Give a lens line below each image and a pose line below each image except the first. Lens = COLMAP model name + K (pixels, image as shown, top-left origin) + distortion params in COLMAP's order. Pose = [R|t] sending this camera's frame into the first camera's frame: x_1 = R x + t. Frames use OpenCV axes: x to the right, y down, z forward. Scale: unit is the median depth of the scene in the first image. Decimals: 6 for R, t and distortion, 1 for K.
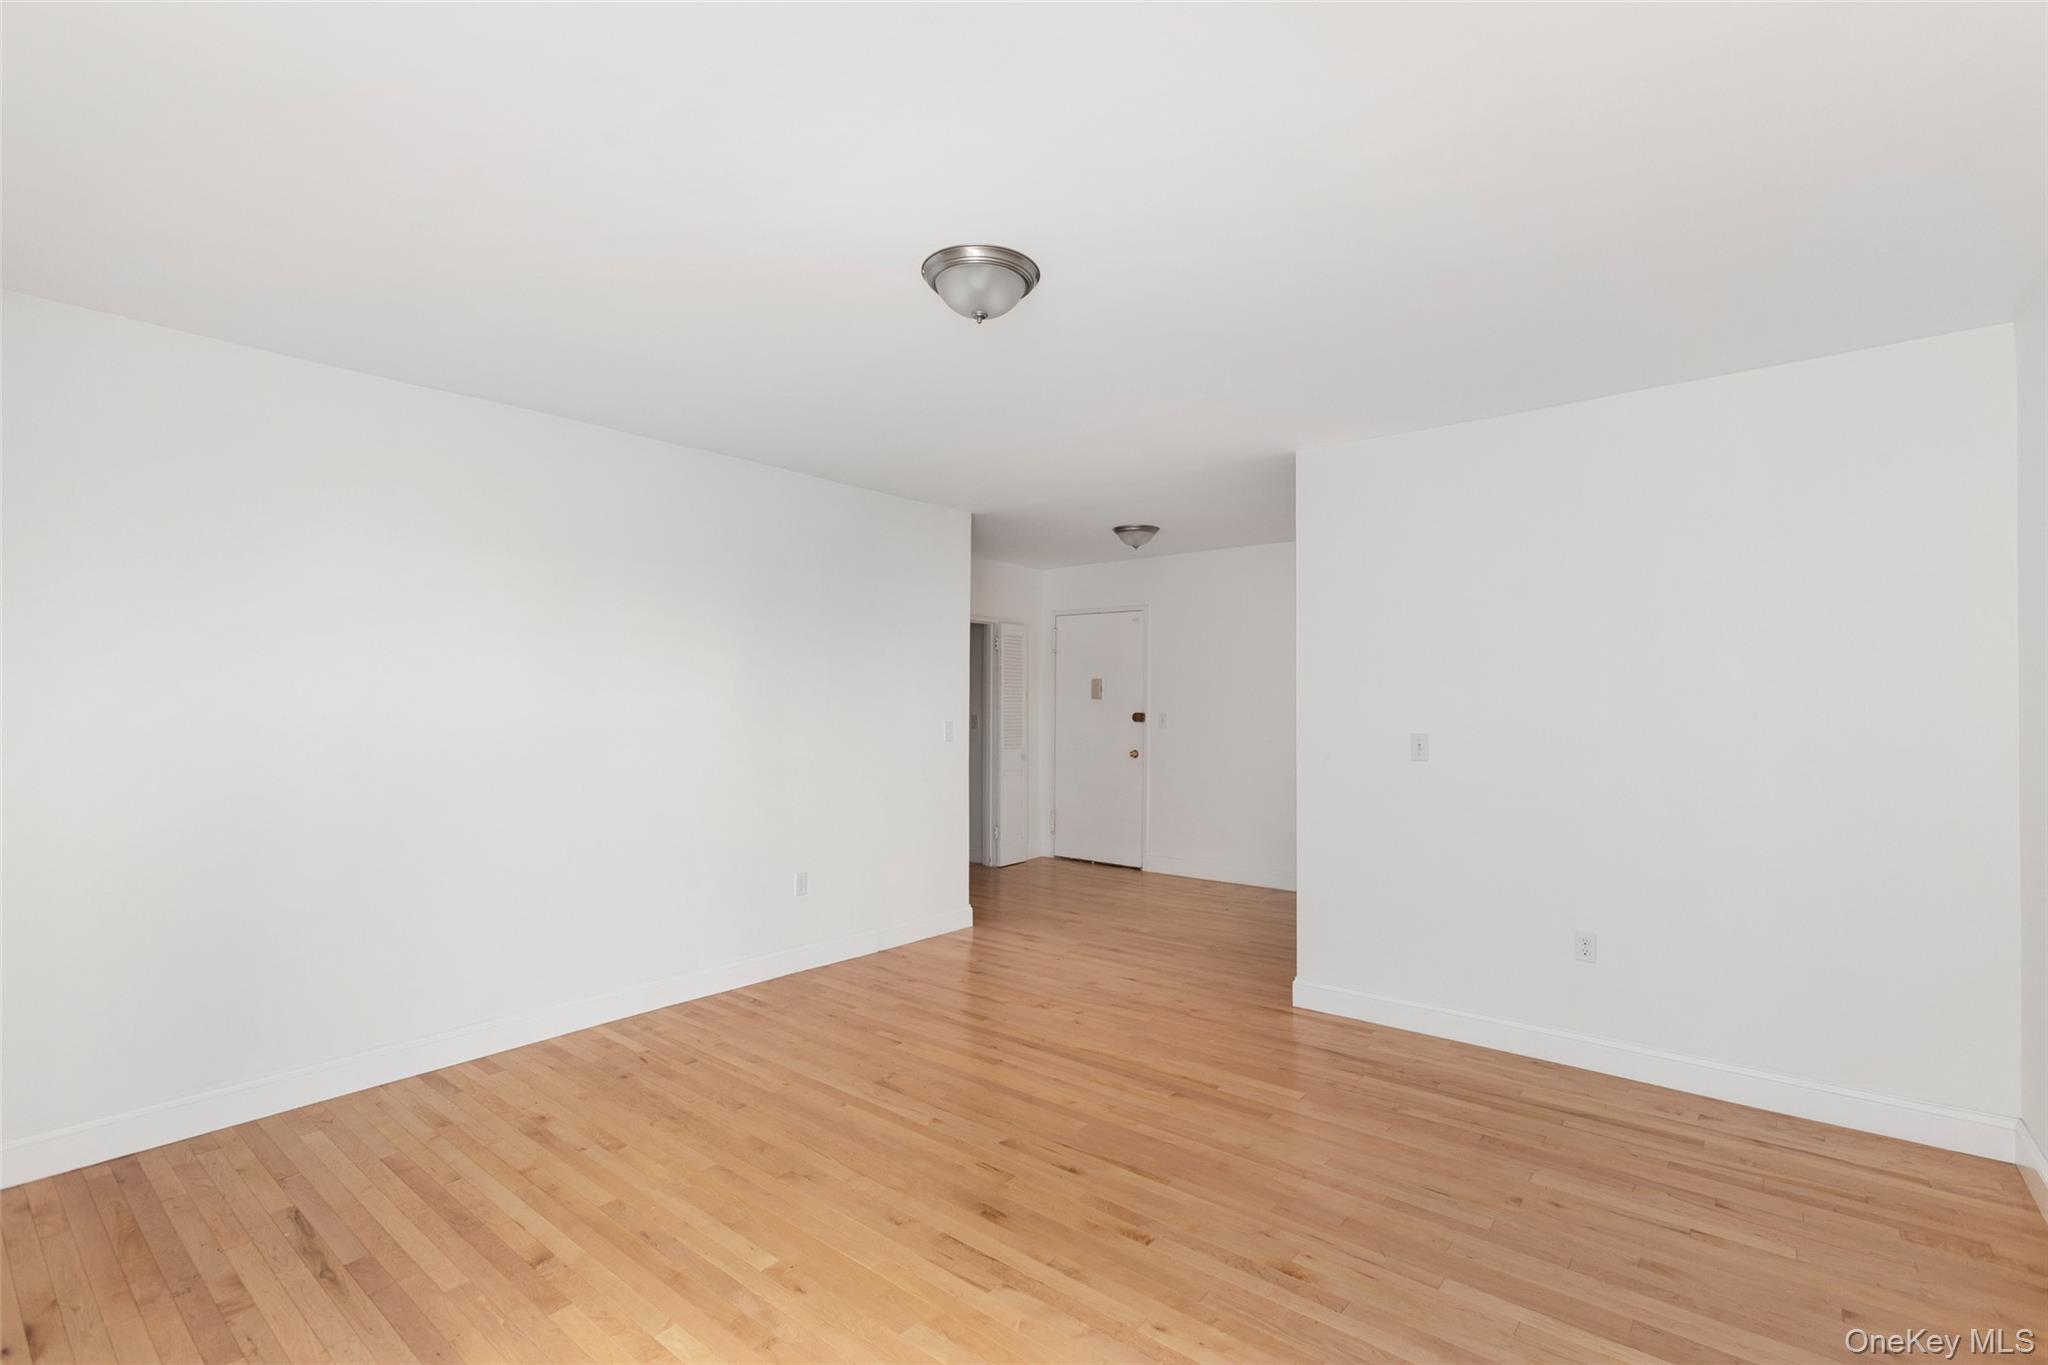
lens RADIAL K [[925.4, 0, 1037.8], [0, 925.4, 686.6], [0, 0, 1]] dist [-0.000247, 0.001008]
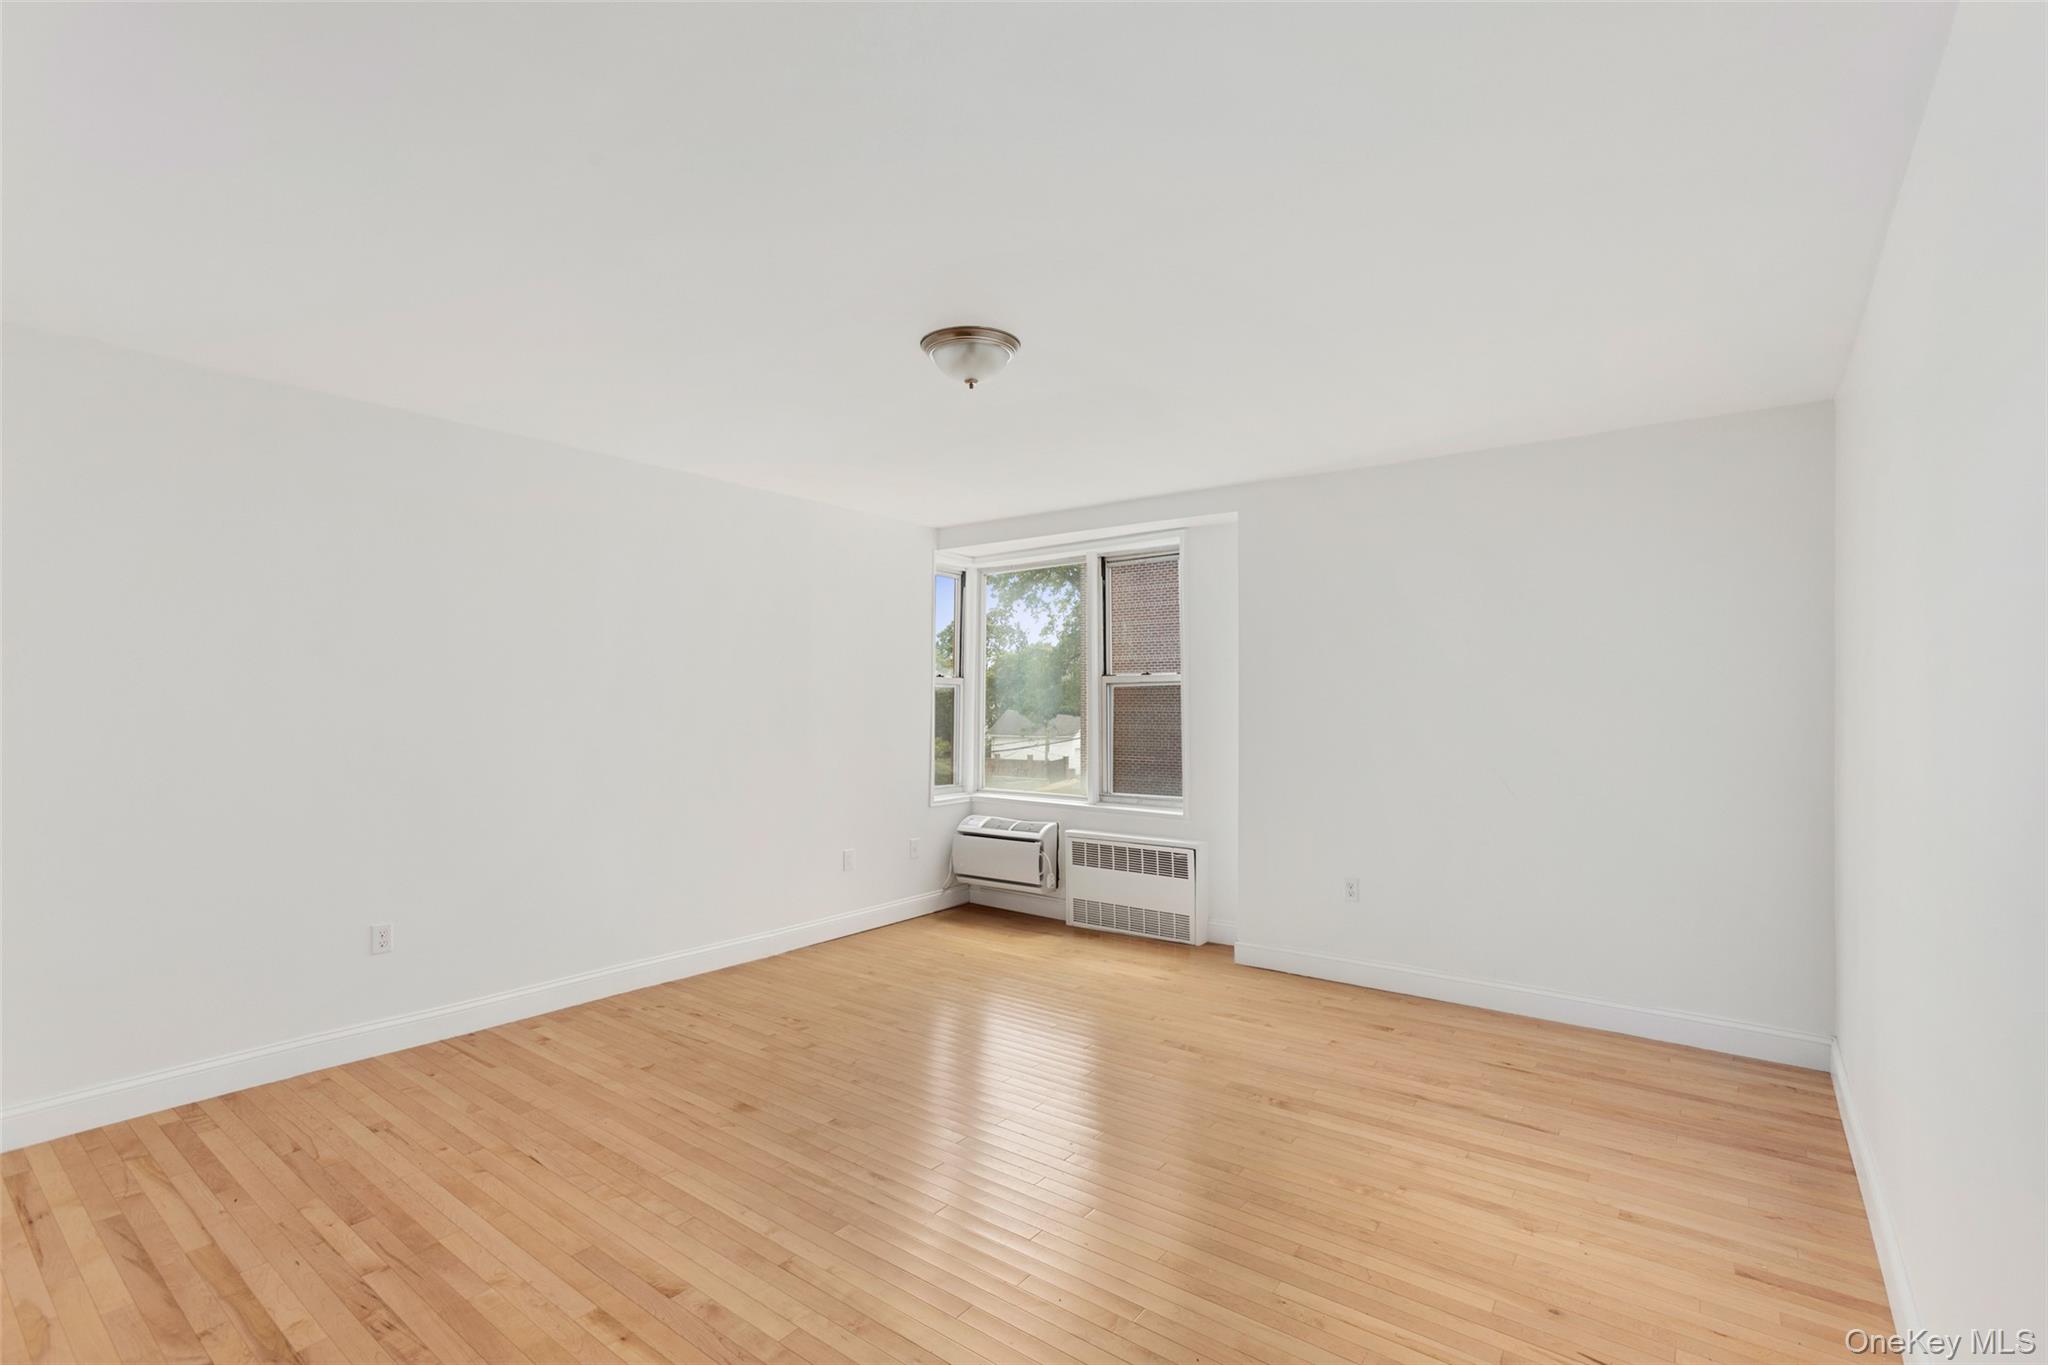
lens RADIAL K [[925.4, 0, 1037.8], [0, 925.4, 686.6], [0, 0, 1]] dist [-0.000247, 0.001008]
pose [[-0.999430, -0.002936, -0.033620, -0.081994], [-0.001622, 0.999236, -0.039042, 0.033959], [0.033709, -0.038966, -0.998672, 1.566859]]
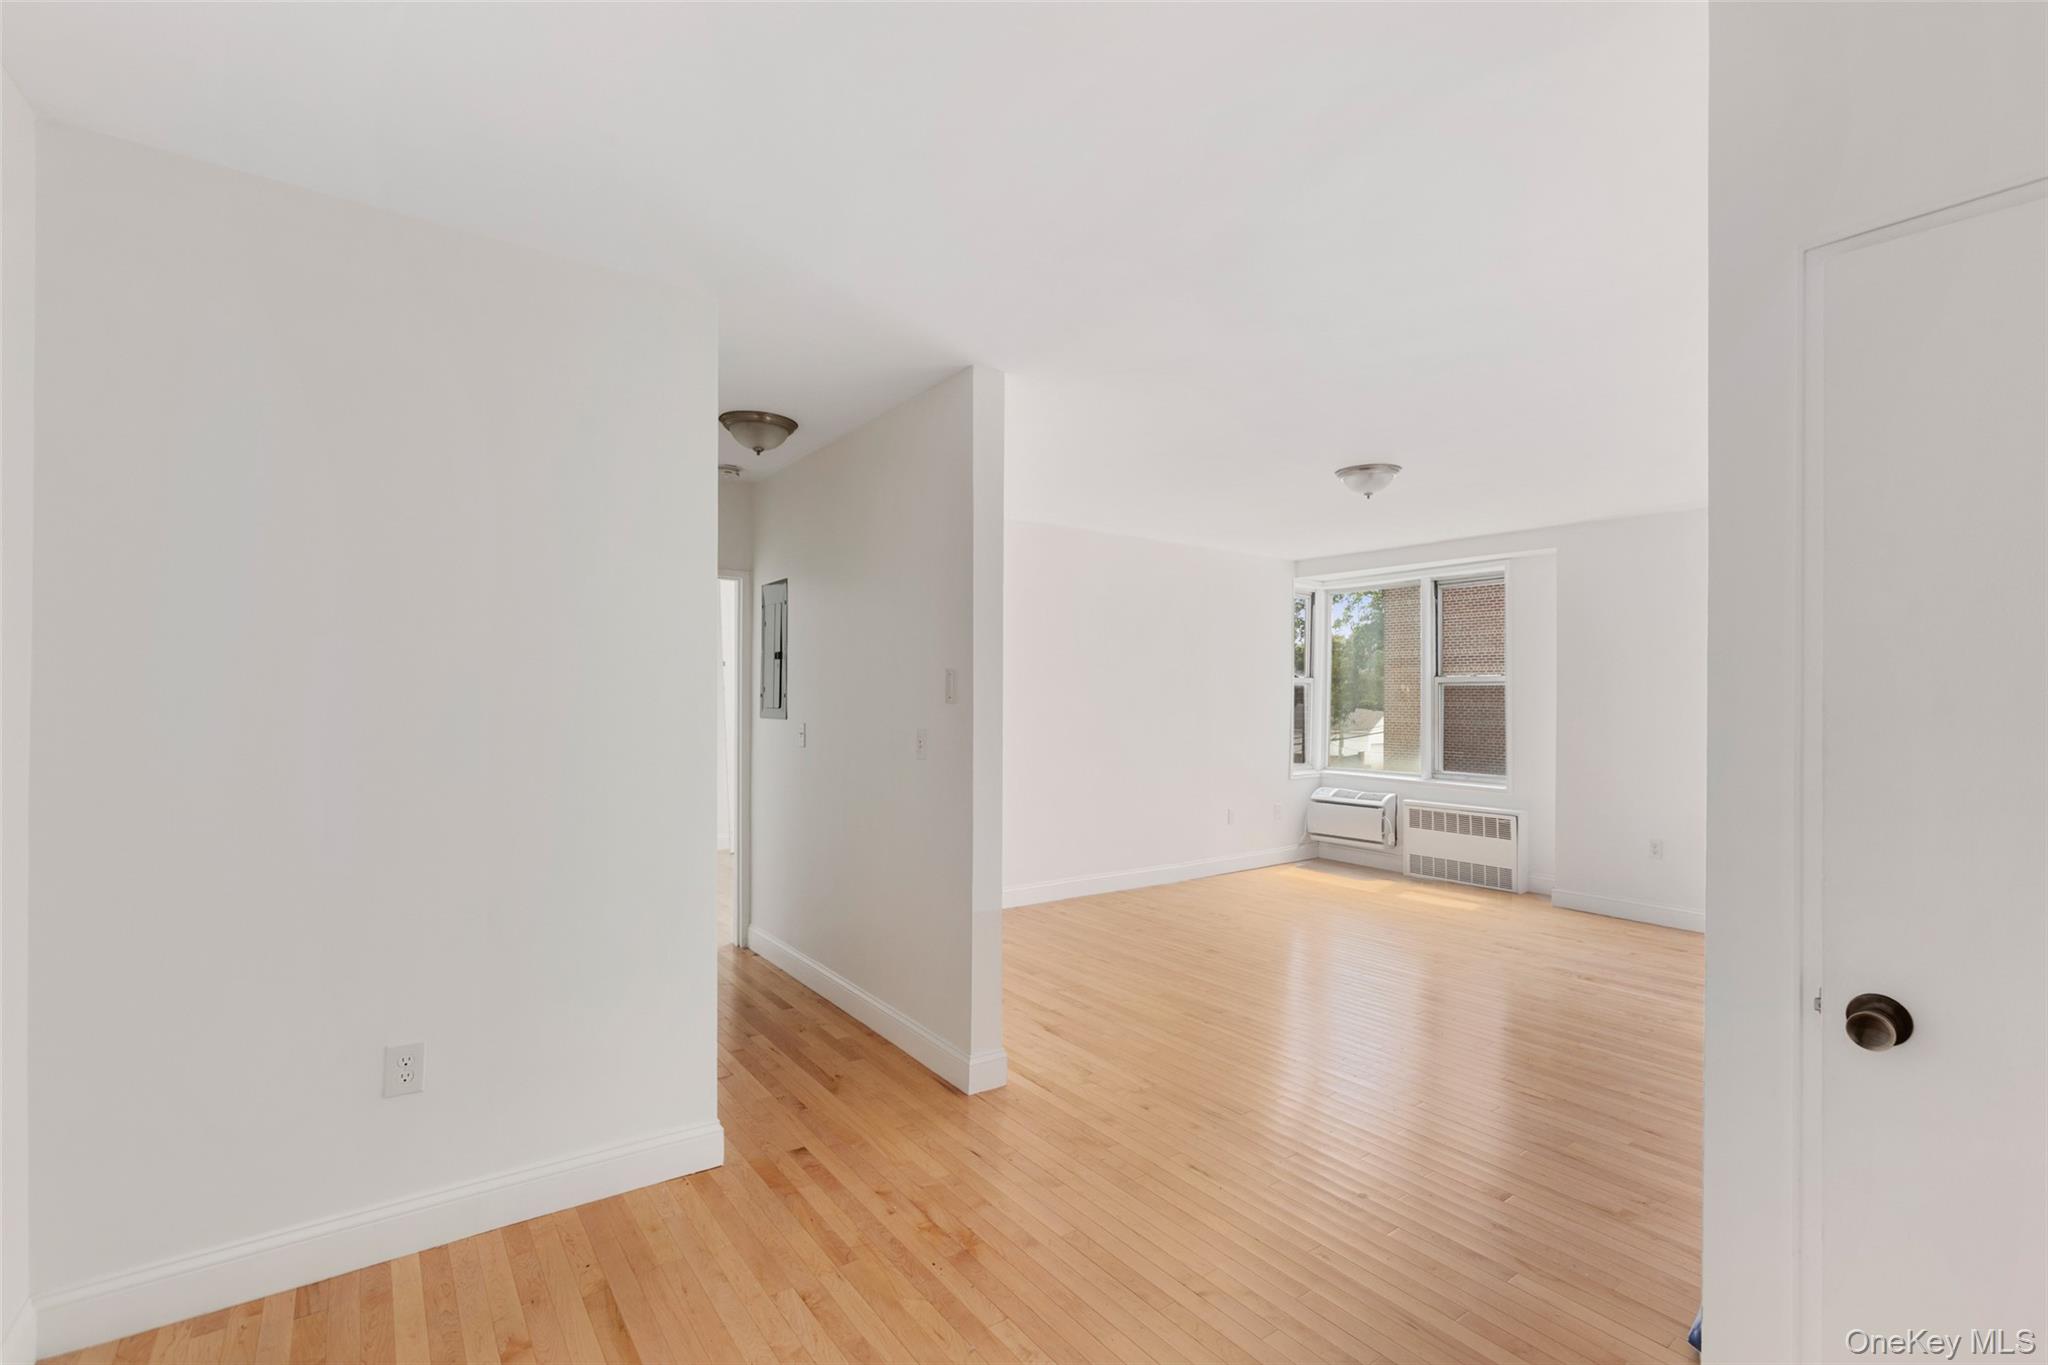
lens RADIAL K [[930.9, 0, 1066.6], [0, 930.9, 689.6], [0, 0, 1]] dist [0.001080, 0.000430]
pose [[-0.971750, -0.004329, 0.235974, 0.053408], [-0.010998, 0.999576, -0.026953, 0.042996], [-0.235757, -0.028787, -0.971386, 2.115017]]
